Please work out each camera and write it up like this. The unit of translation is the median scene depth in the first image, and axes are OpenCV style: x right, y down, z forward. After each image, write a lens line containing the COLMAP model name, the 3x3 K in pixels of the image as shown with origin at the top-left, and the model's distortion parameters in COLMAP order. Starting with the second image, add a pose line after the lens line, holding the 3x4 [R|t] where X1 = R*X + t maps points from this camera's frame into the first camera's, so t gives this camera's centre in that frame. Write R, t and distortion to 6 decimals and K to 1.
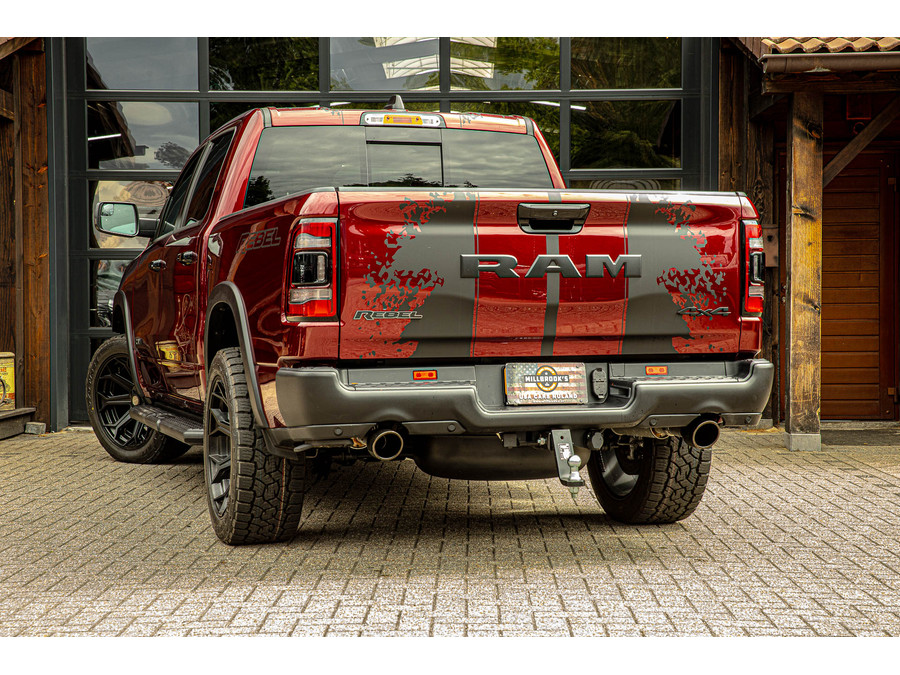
lens RADIAL K [[1627.9, 0, 450.0], [0, 1627.9, 338.0], [0, 0, 1]] dist [0.206204, 0.000000]
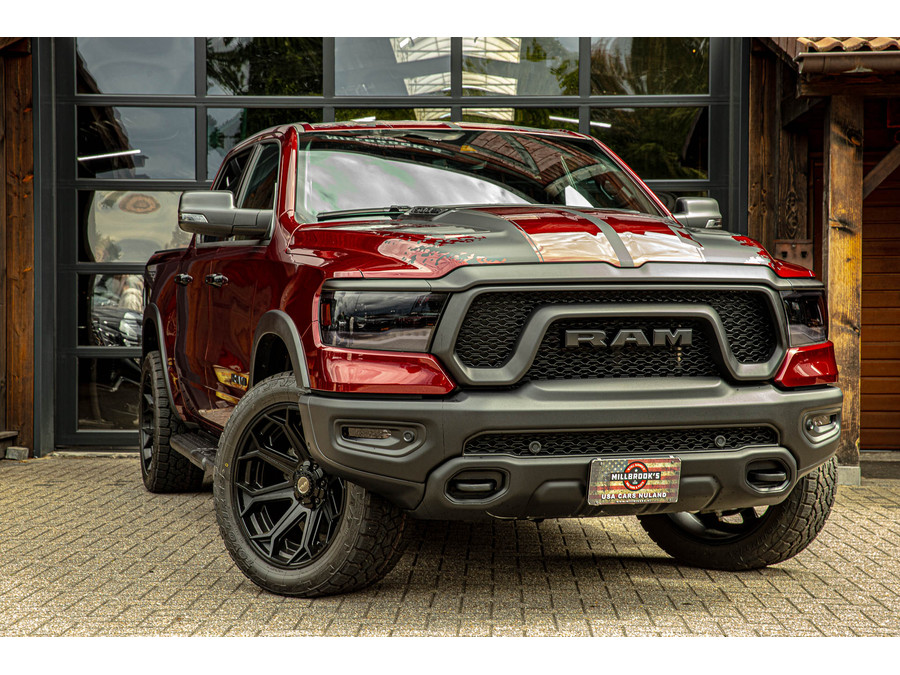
lens RADIAL K [[1627.9, 0, 450.0], [0, 1627.9, 334.5], [0, 0, 1]] dist [0.206204, 0.000000]
pose [[0.999863, 0.005482, -0.015593, 0.010219], [-0.005704, 0.999882, -0.014264, -0.001032], [0.015513, 0.014351, 0.999777, 0.074671]]
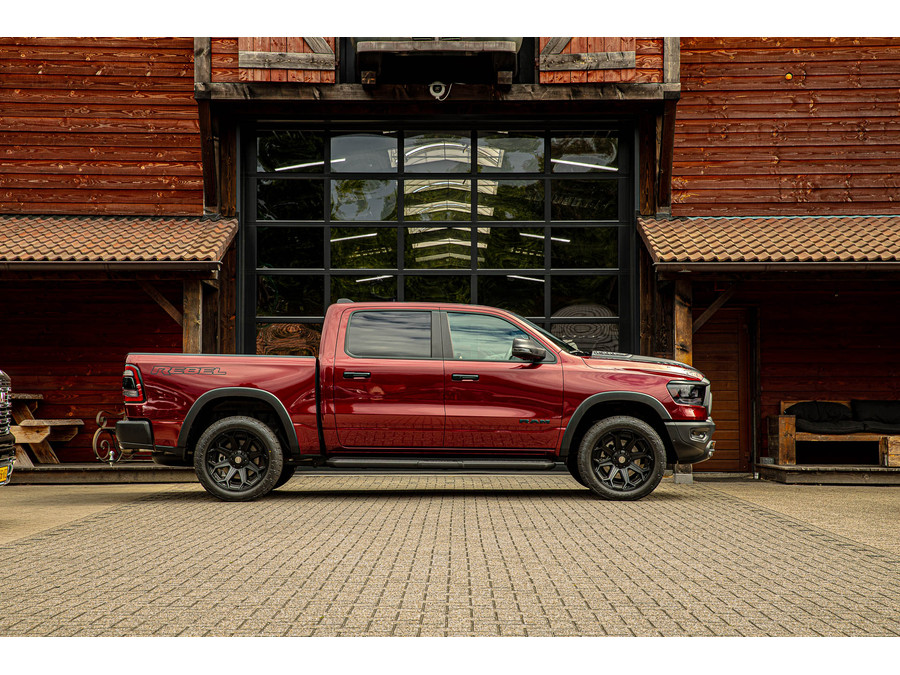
lens RADIAL K [[1627.9, 0, 454.9], [0, 1627.9, 328.6], [0, 0, 1]] dist [0.206204, 0.000000]
pose [[0.999976, 0.003976, 0.005712, -0.038002], [-0.003574, 0.997631, -0.068703, 0.024181], [-0.005972, 0.068681, 0.997621, -0.741247]]
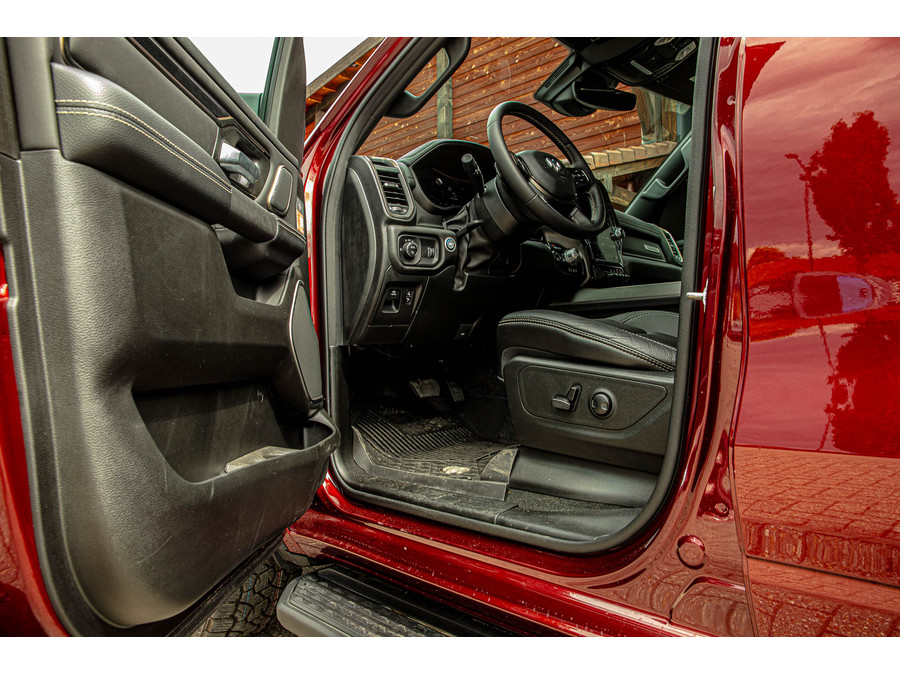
lens RADIAL K [[601.3, 0, 449.7], [0, 601.3, 337.7], [0, 0, 1]] dist [-0.084952, 0.045337]
pose [[0.724978, -0.007587, -0.688730, -0.012122], [-0.004033, 0.999875, -0.015259, -0.002775], [0.688760, 0.013840, 0.724857, 0.501526]]
